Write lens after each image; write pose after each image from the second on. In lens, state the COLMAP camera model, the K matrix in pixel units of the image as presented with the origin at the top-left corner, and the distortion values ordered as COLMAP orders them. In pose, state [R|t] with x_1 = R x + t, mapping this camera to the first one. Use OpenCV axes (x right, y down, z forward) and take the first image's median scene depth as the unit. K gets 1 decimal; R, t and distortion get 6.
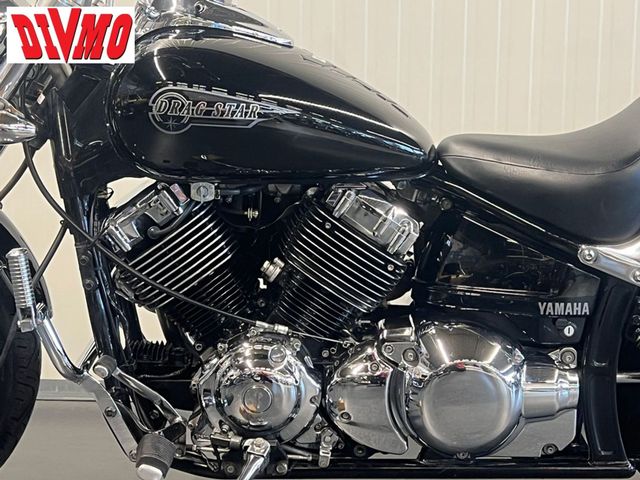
lens RADIAL K [[1234.1, 0, 326.7], [0, 1234.1, 250.4], [0, 0, 1]] dist [0.190721, 0.000000]
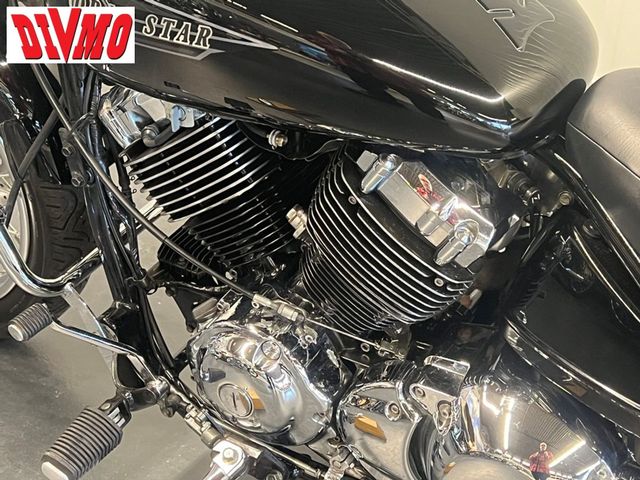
lens RADIAL K [[1234.1, 0, 321.8], [0, 1234.1, 243.9], [0, 0, 1]] dist [0.190721, 0.000000]
pose [[0.846634, 0.289627, -0.446460, 0.299120], [-0.084911, 0.901704, 0.423933, -0.287471], [0.525357, -0.321007, 0.788006, 0.507759]]
